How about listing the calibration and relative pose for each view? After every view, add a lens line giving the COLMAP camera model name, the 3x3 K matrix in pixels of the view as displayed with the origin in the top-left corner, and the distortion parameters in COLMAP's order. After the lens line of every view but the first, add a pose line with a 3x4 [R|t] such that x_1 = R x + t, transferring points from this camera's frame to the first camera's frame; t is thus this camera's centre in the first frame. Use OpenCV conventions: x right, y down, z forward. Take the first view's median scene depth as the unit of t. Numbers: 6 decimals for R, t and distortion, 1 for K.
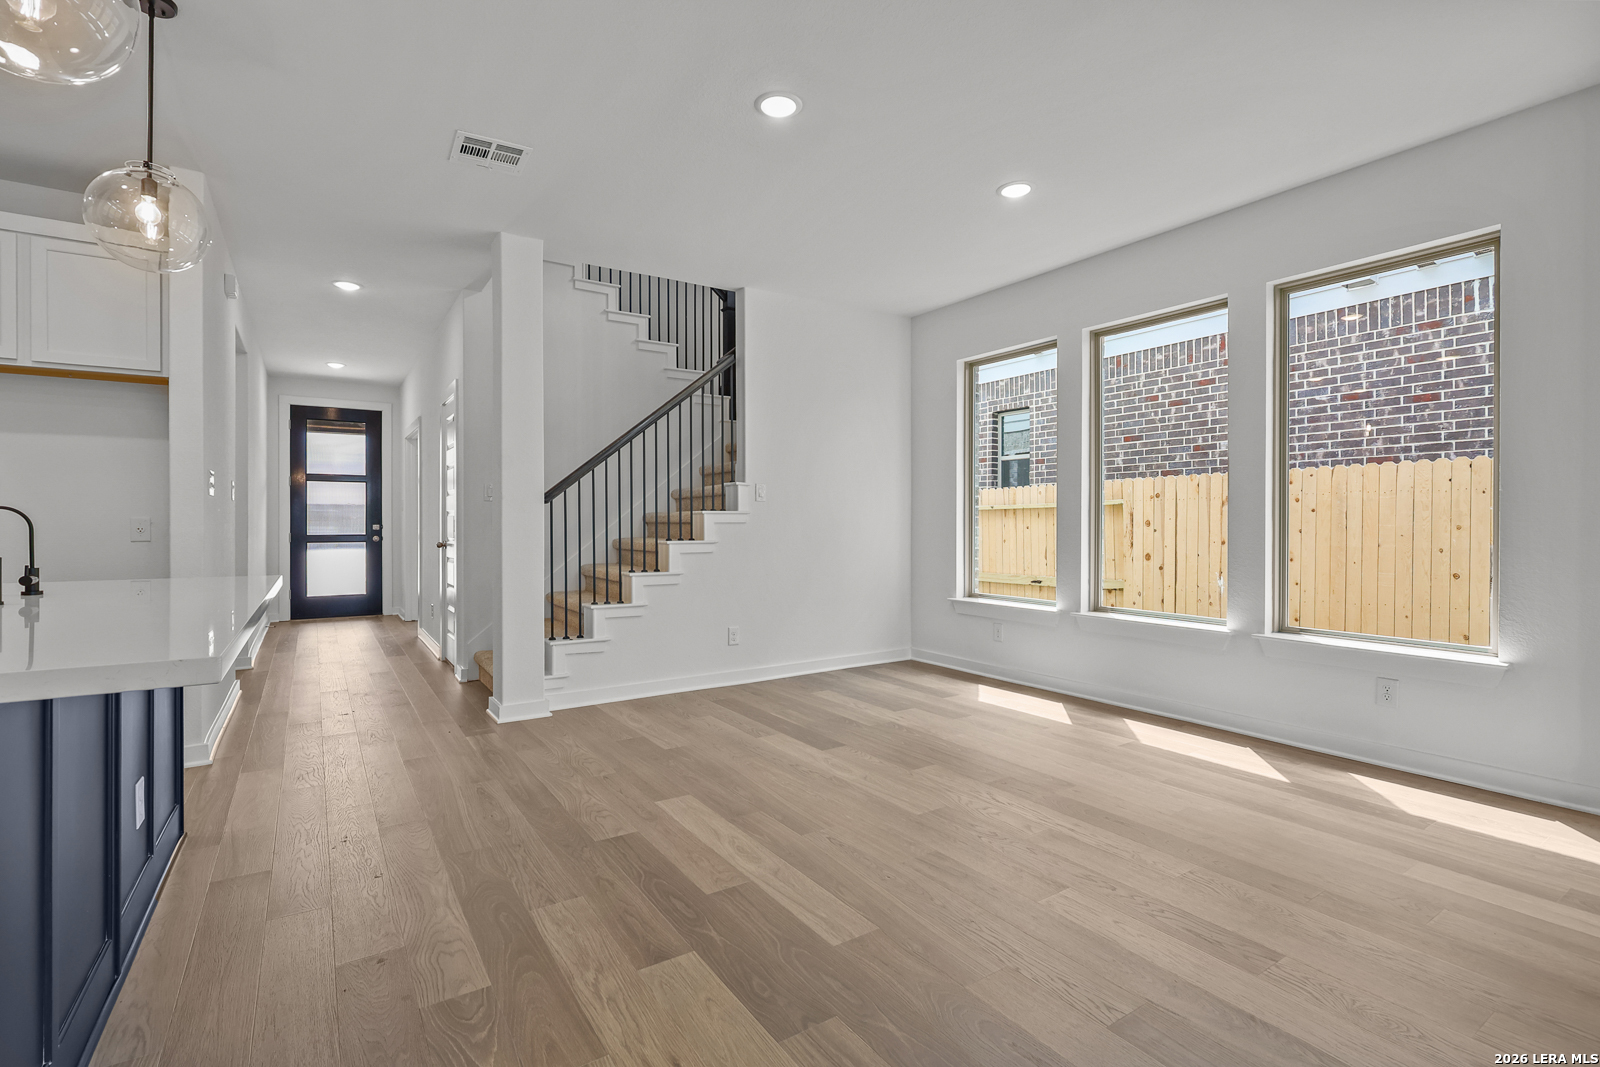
lens RADIAL K [[737.5, 0, 797.7], [0, 737.5, 524.8], [0, 0, 1]] dist [-0.007350, 0.003571]
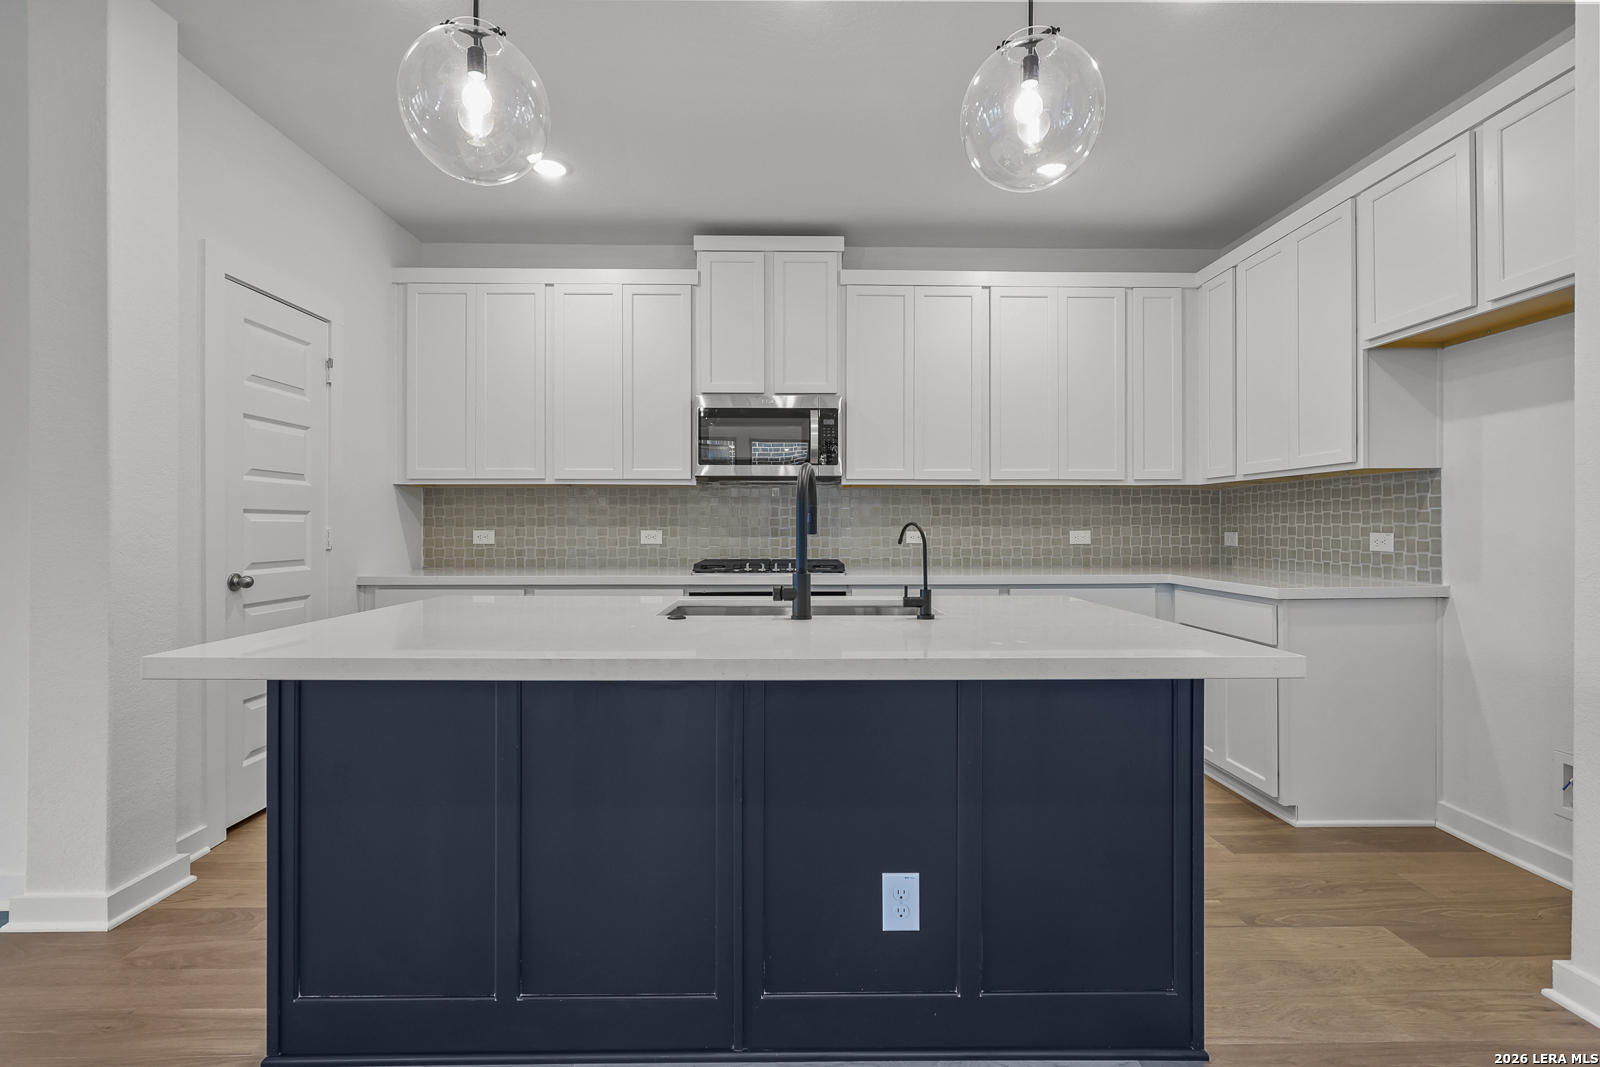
lens RADIAL K [[737.5, 0, 793.6], [0, 737.5, 525.5], [0, 0, 1]] dist [-0.007350, 0.003571]
pose [[-0.534740, 0.000647, -0.845017, -0.078360], [0.000622, 1.000000, 0.000372, -0.009417], [0.845017, -0.000327, -0.534740, 0.593086]]
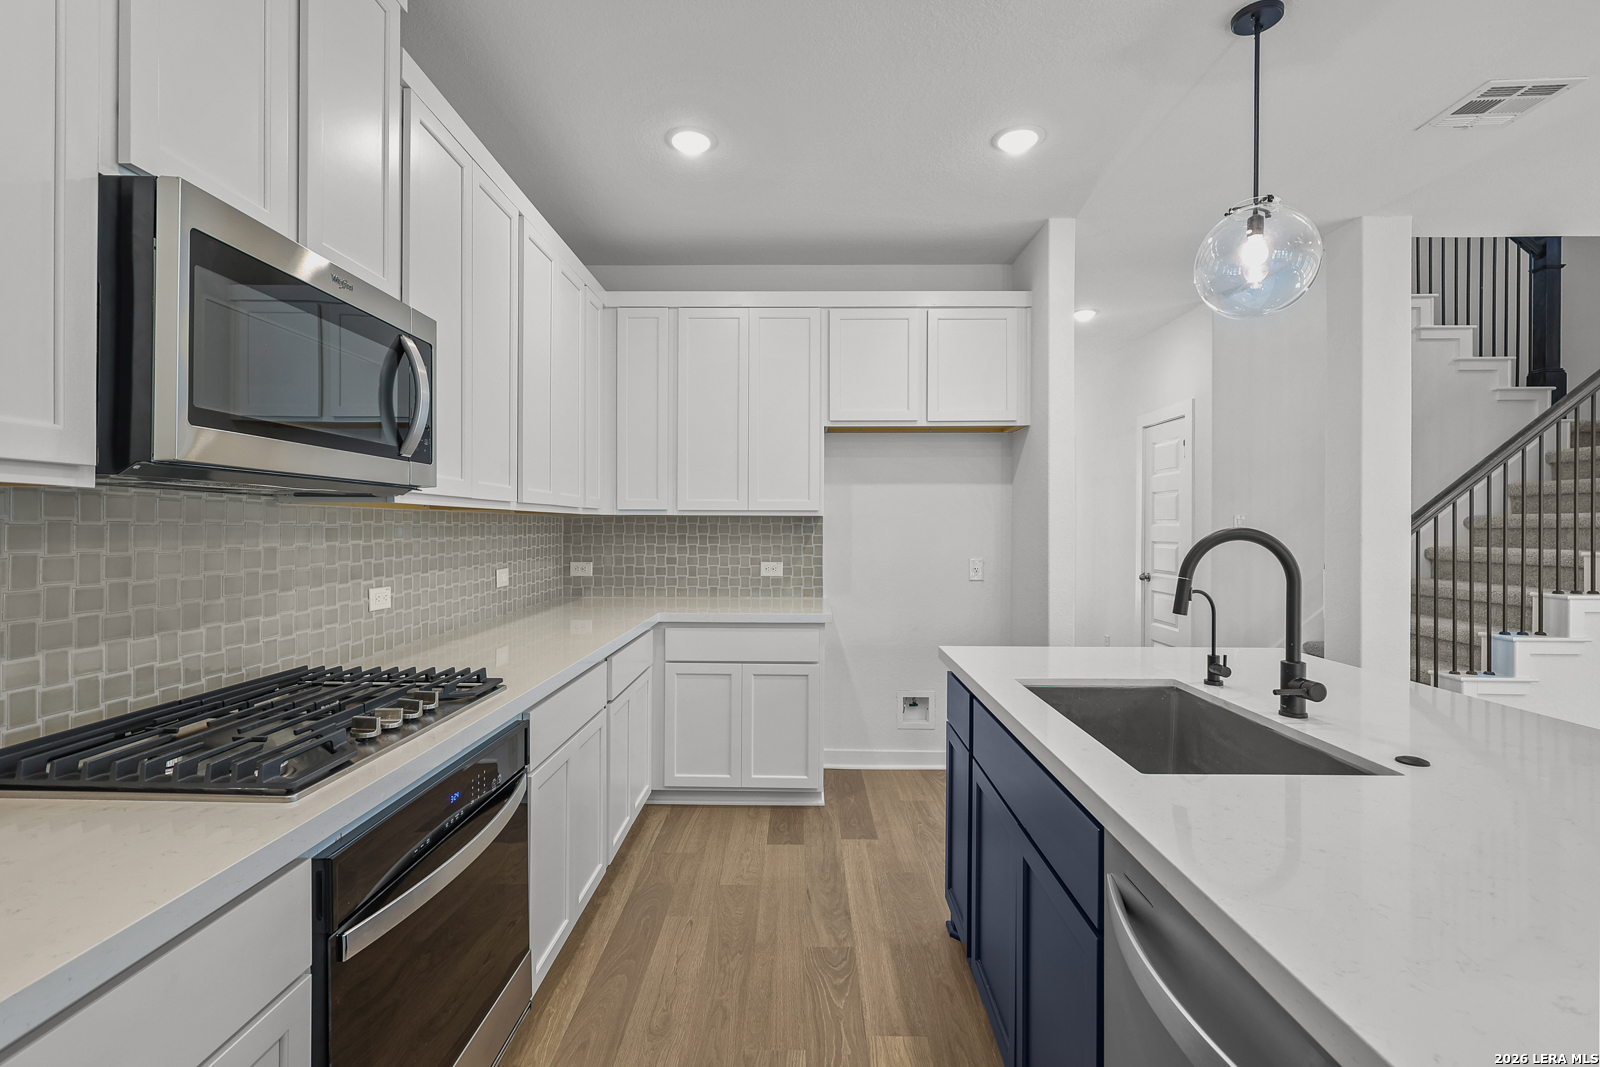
lens RADIAL K [[737.5, 0, 797.9], [0, 737.5, 533.2], [0, 0, 1]] dist [-0.007350, 0.003571]
pose [[0.830337, 0.009079, -0.557188, -0.422580], [-0.004739, 0.999946, 0.009232, -0.044941], [0.557242, -0.005025, 0.830335, -0.028266]]
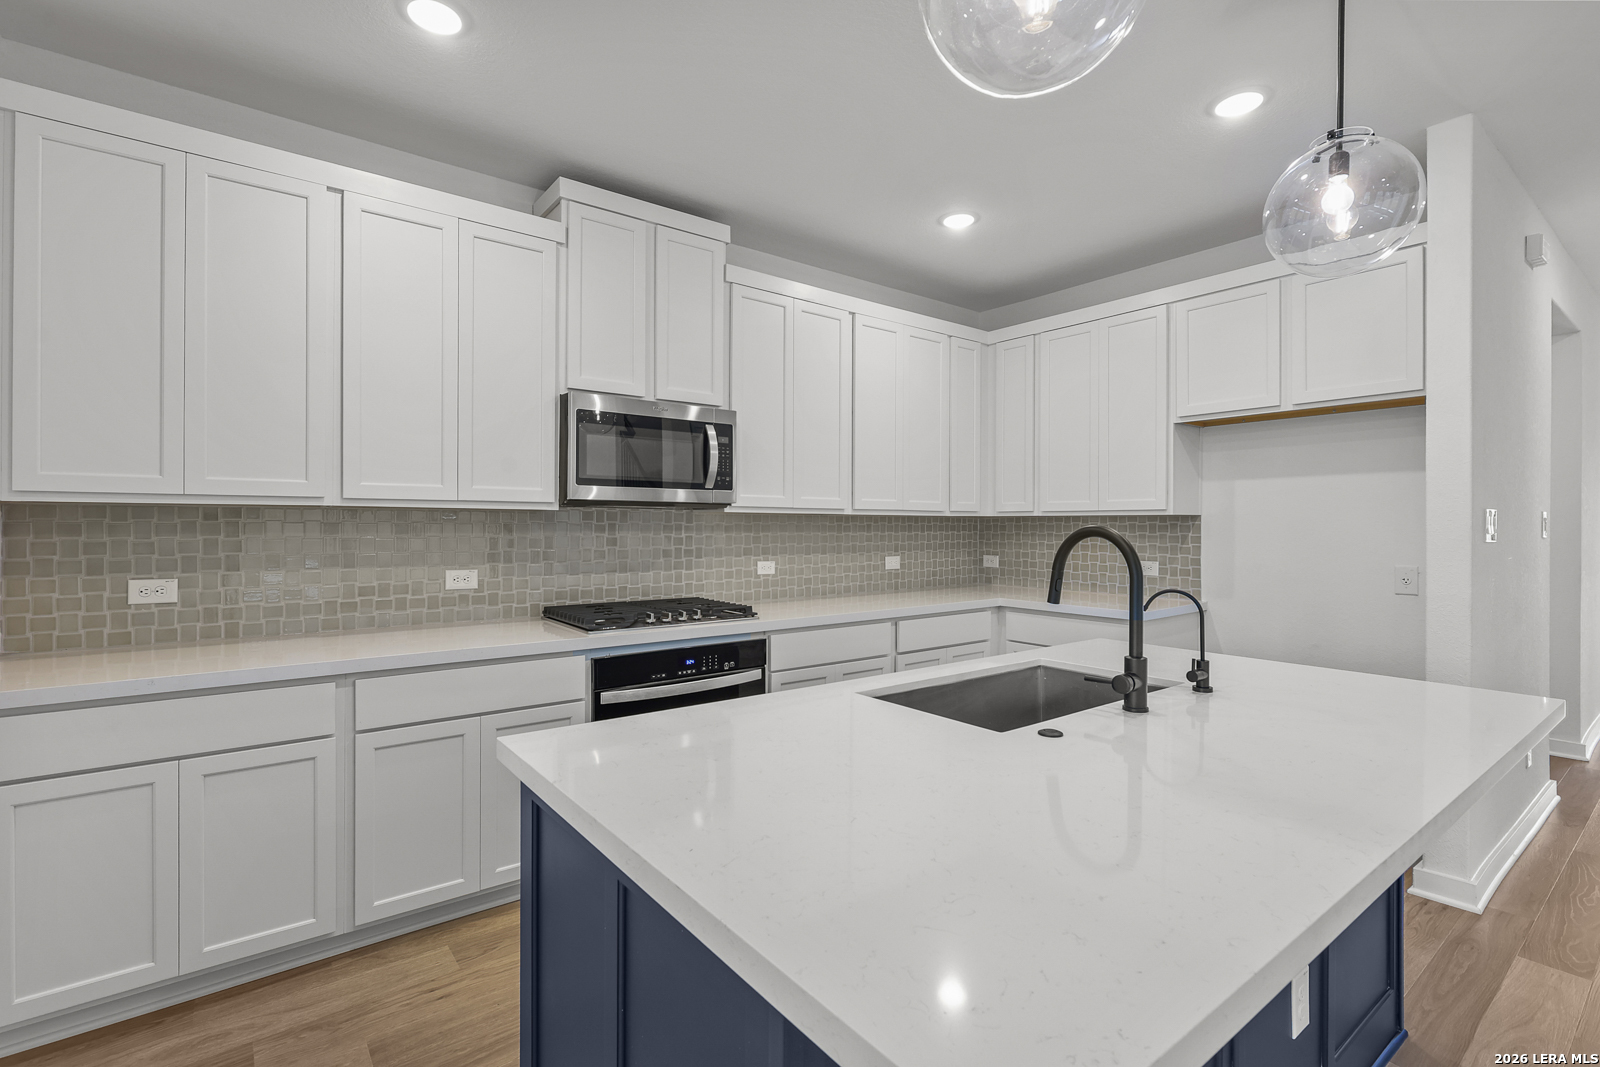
lens RADIAL K [[737.5, 0, 789.1], [0, 737.5, 524.3], [0, 0, 1]] dist [-0.007350, 0.003571]
pose [[0.071439, 0.001157, -0.997444, -0.088376], [-0.004406, 0.999990, 0.000844, -0.045311], [0.997435, 0.004335, 0.071443, 0.194983]]
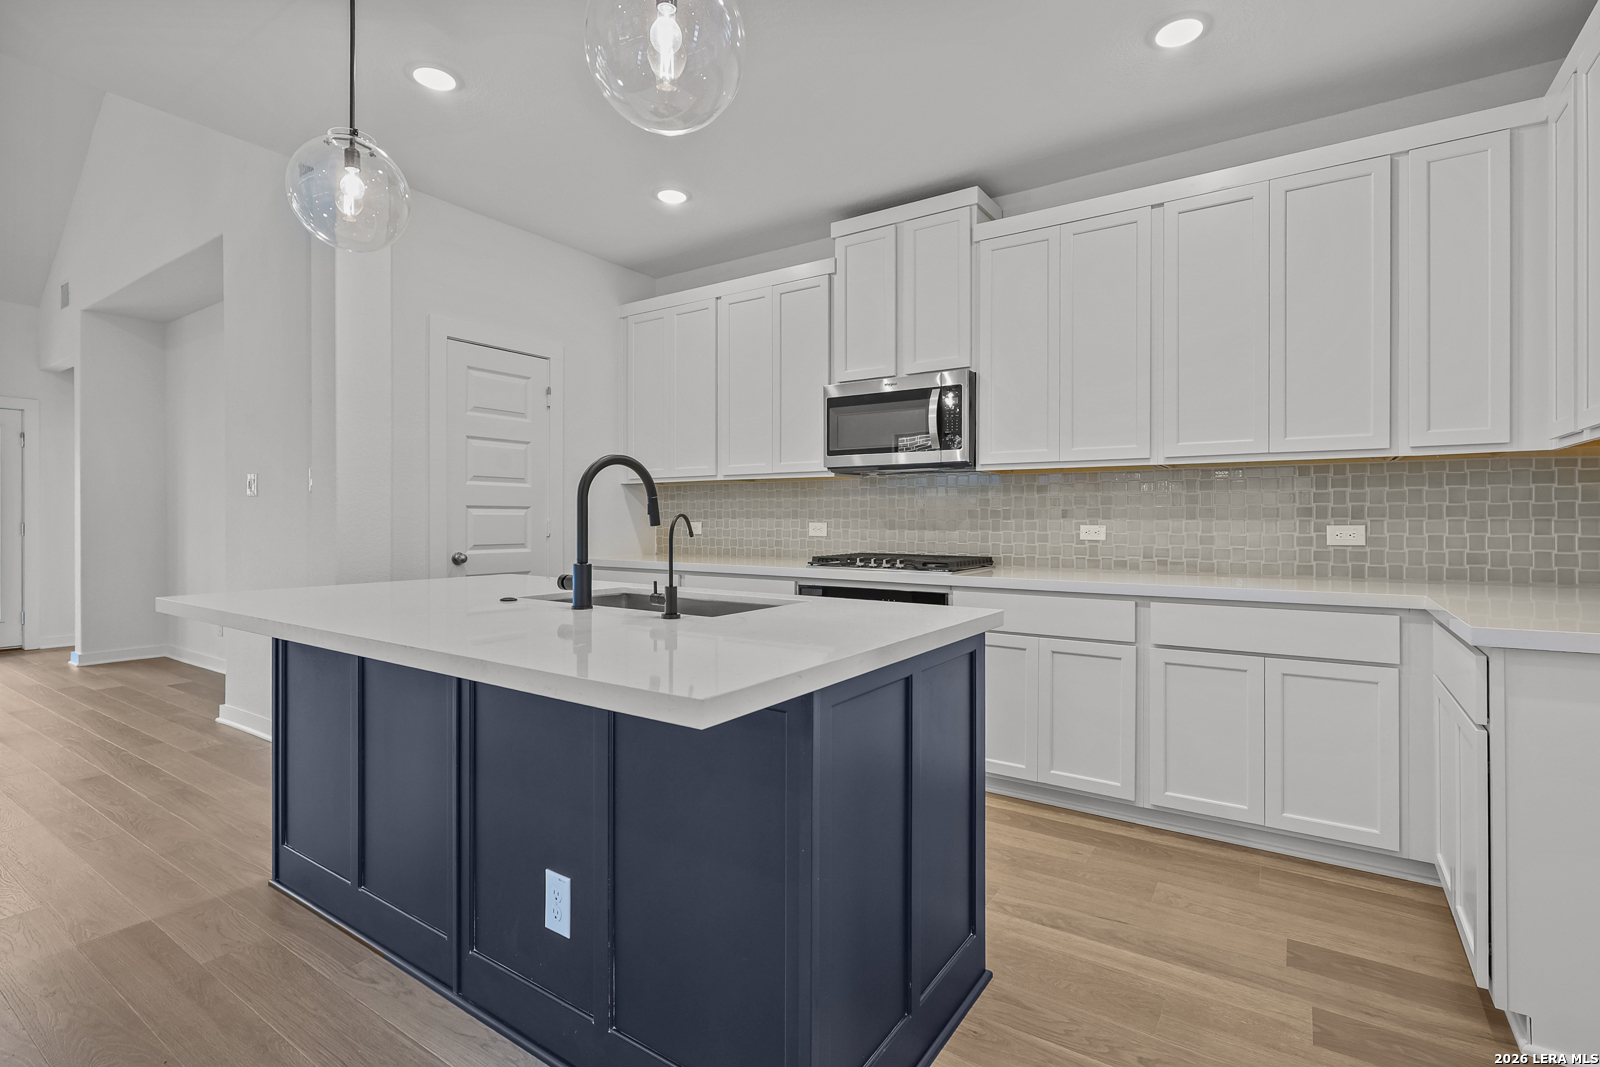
lens RADIAL K [[737.5, 0, 797.1], [0, 737.5, 528.7], [0, 0, 1]] dist [-0.007350, 0.003571]
pose [[-0.922478, 0.004085, -0.386028, -0.374715], [-0.000829, 0.999921, 0.012563, -0.007376], [0.386049, 0.011909, -0.922401, 0.802911]]
